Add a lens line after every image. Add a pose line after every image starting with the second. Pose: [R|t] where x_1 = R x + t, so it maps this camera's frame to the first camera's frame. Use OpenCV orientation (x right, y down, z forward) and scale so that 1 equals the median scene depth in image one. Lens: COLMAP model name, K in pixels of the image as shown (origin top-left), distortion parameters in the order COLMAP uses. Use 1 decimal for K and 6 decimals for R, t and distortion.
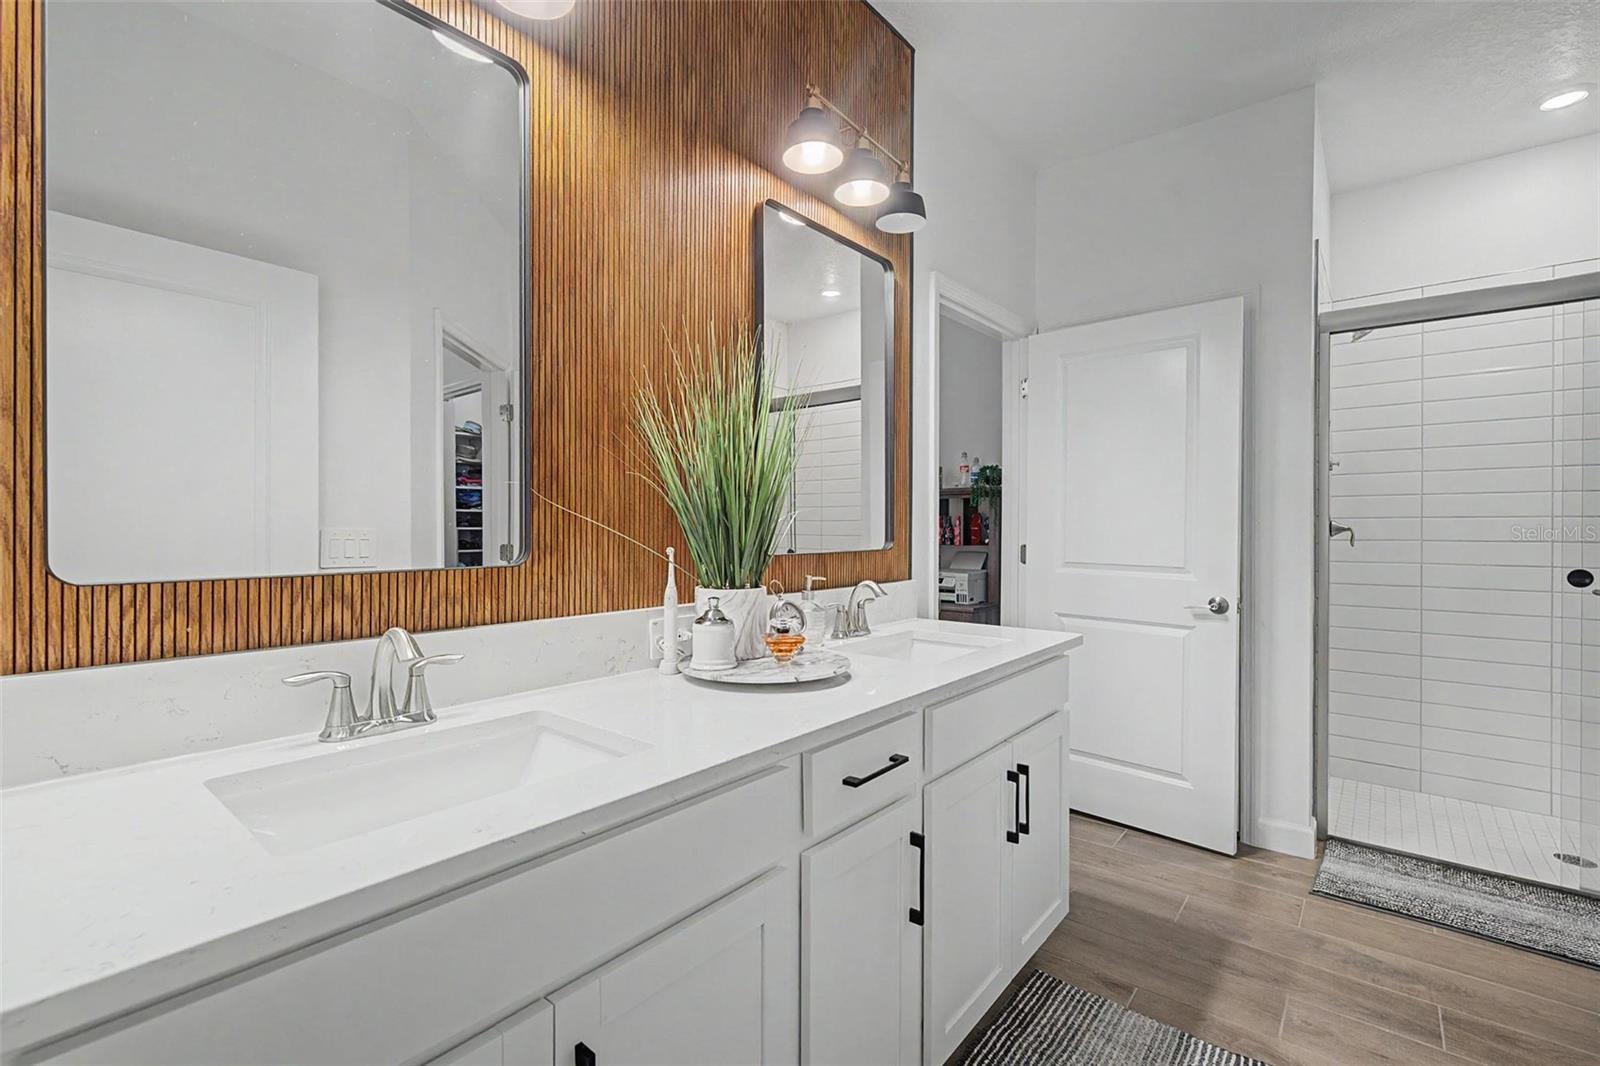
lens RADIAL K [[734.8, 0, 799.8], [0, 734.8, 520.6], [0, 0, 1]] dist [-0.000440, -0.000349]
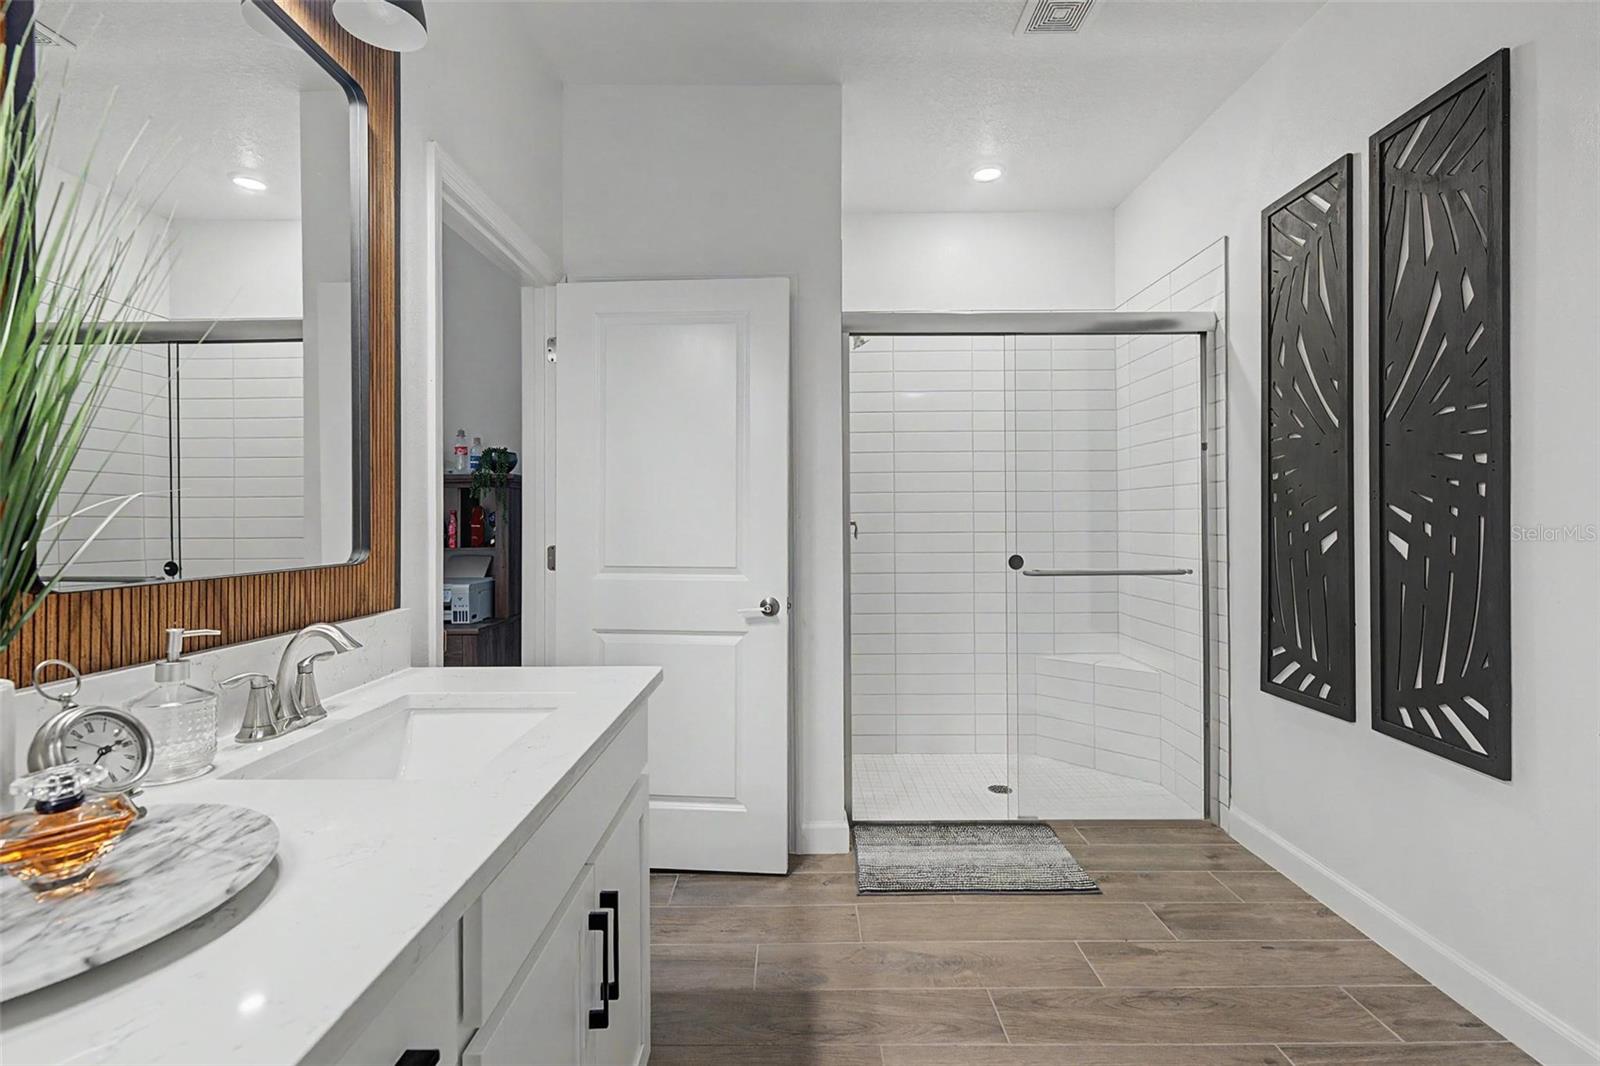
lens RADIAL K [[734.8, 0, 799.8], [0, 734.8, 520.6], [0, 0, 1]] dist [-0.000440, -0.000349]
pose [[0.779841, -0.005814, 0.625950, 0.022729], [0.002803, 0.999979, 0.005797, 0.001793], [-0.625971, -0.002766, 0.779842, 0.272261]]
